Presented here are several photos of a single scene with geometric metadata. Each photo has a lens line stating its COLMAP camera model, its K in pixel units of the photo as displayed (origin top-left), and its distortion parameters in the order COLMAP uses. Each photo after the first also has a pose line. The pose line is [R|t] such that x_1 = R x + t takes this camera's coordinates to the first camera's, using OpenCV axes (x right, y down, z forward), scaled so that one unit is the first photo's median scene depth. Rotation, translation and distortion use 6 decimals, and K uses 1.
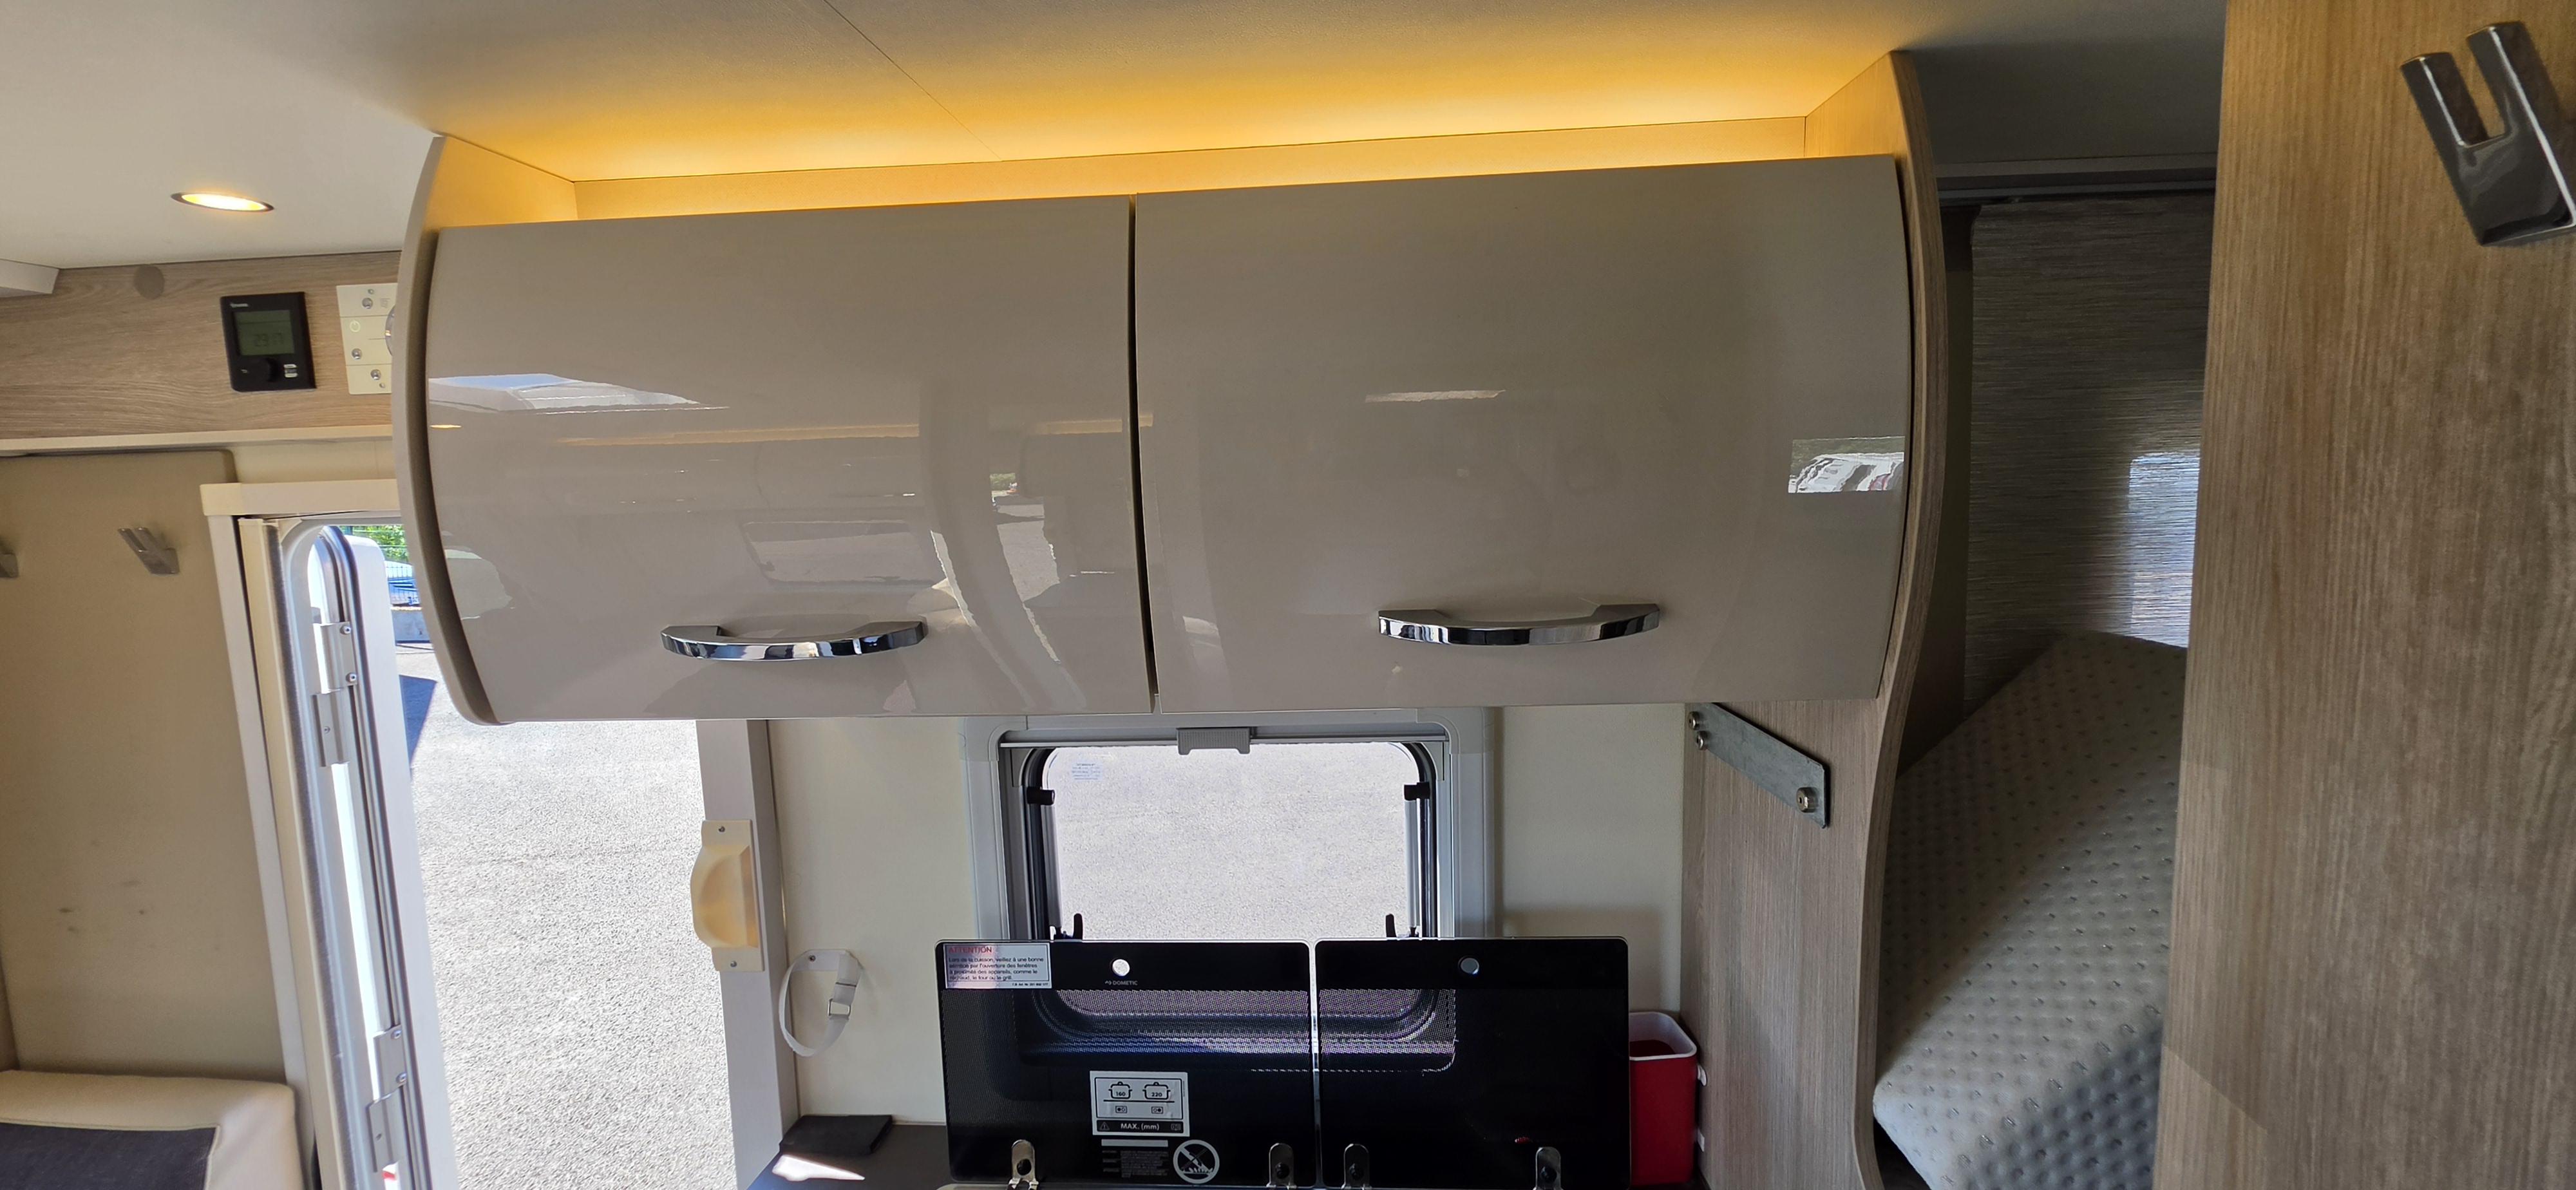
lens RADIAL K [[1040.5, 0, 1272.3], [0, 1040.5, 608.4], [0, 0, 1]] dist [-0.001043, 0.000262]
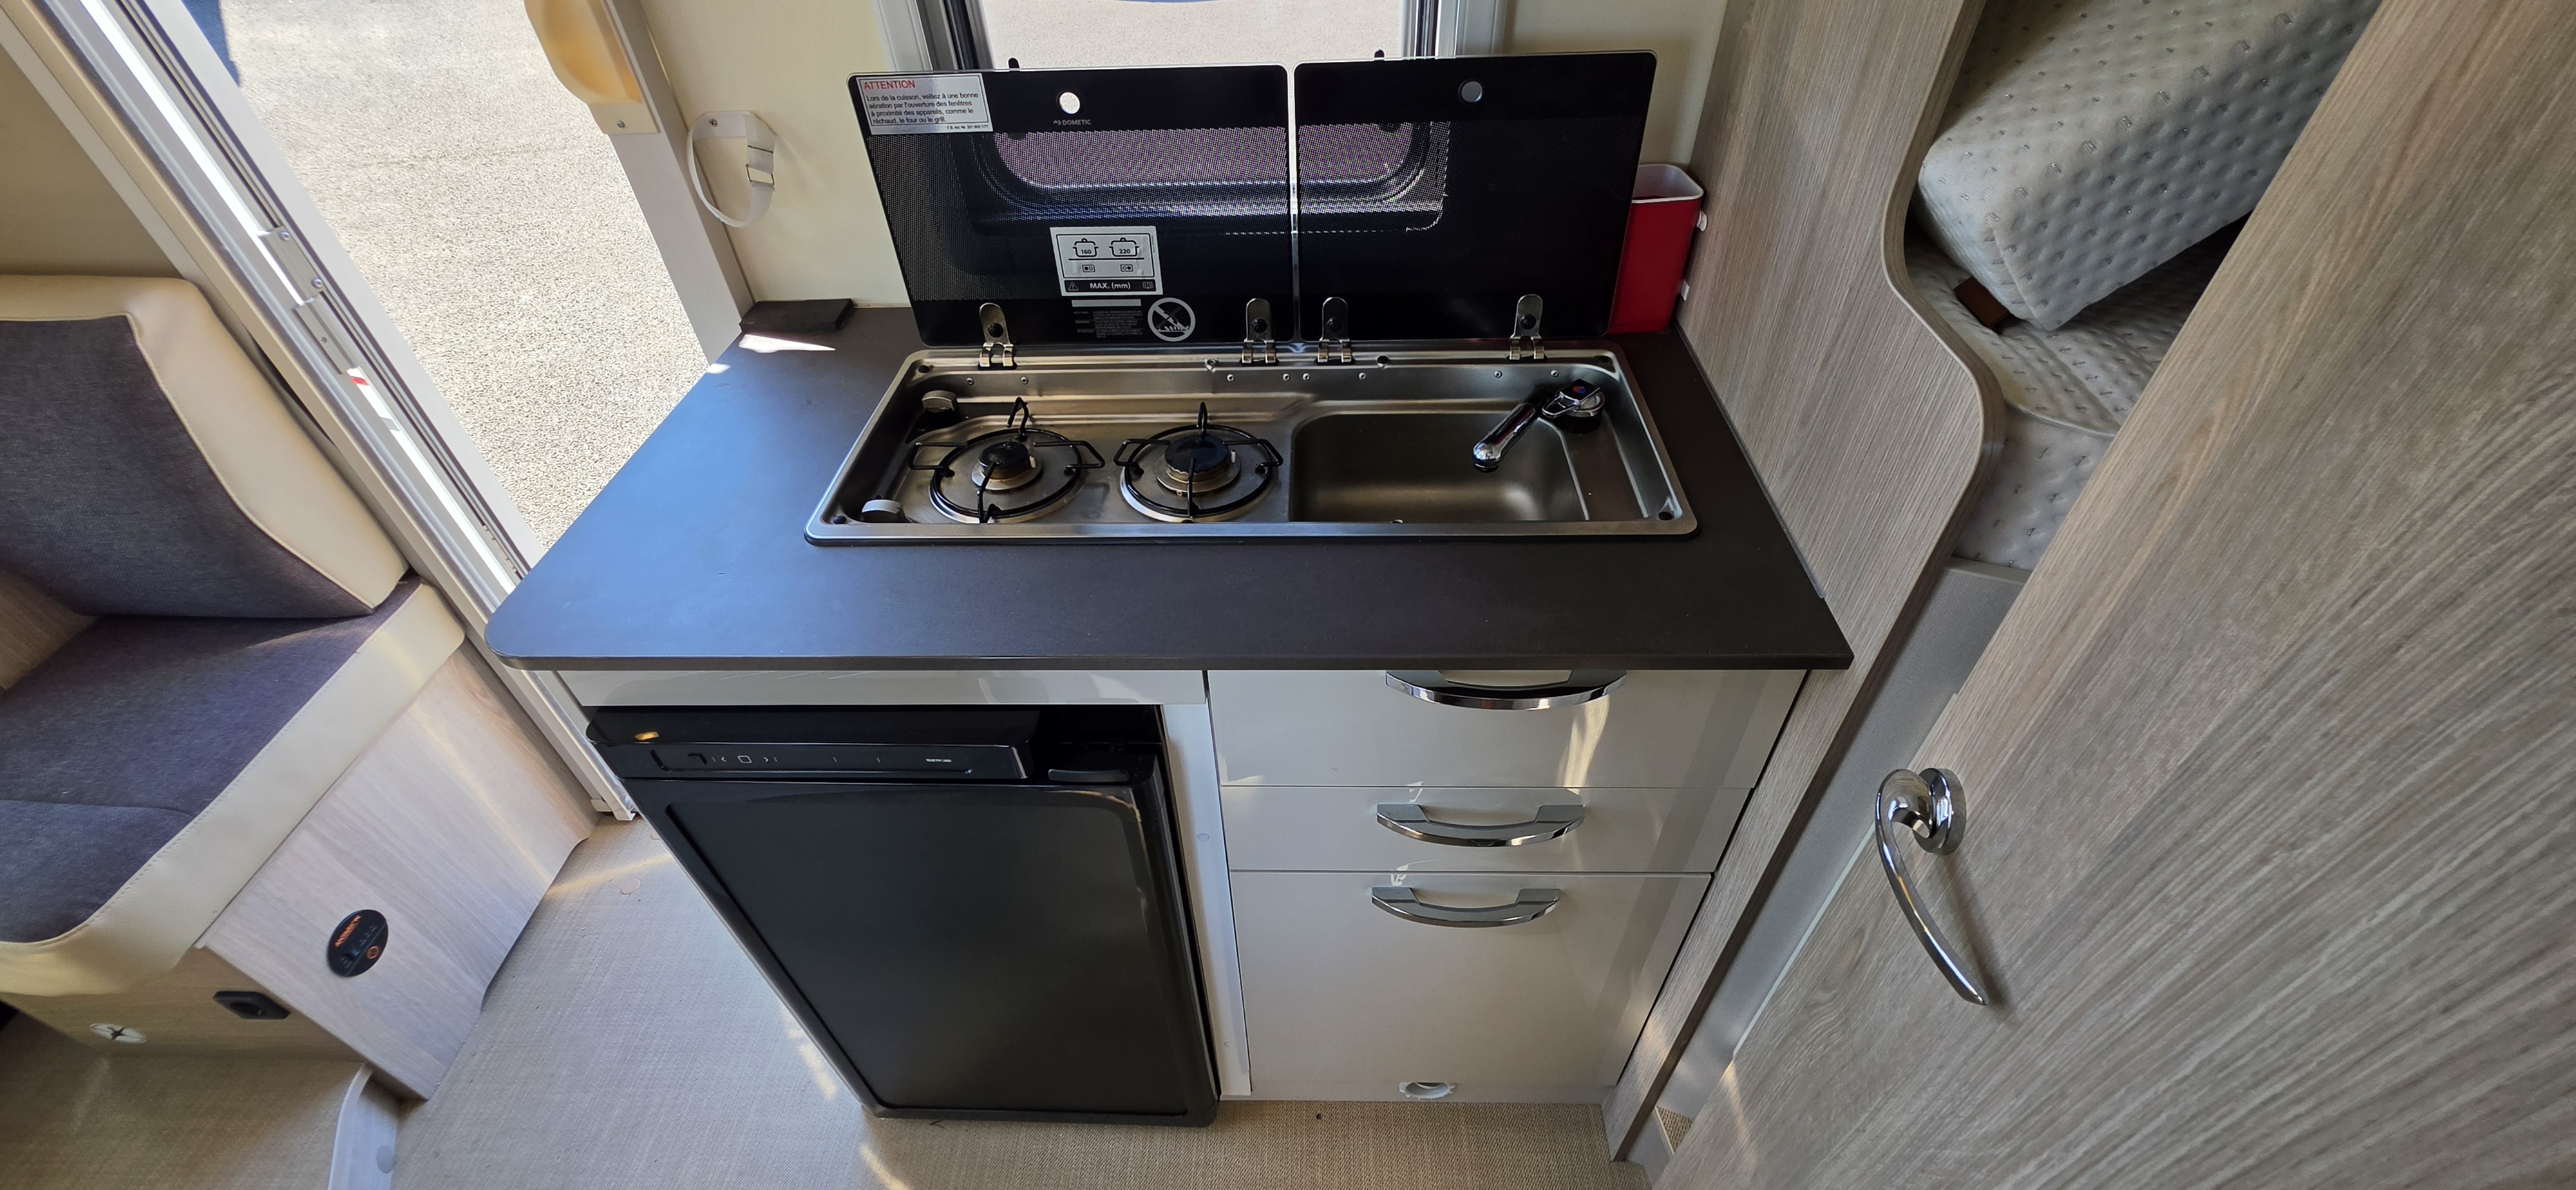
lens RADIAL K [[1040.5, 0, 1272.3], [0, 1040.5, 608.4], [0, 0, 1]] dist [-0.001043, 0.000262]
pose [[0.999228, -0.028536, 0.027020, -0.012491], [0.006719, 0.801482, 0.597981, 0.164524], [-0.038720, -0.597338, 0.801054, 0.049762]]
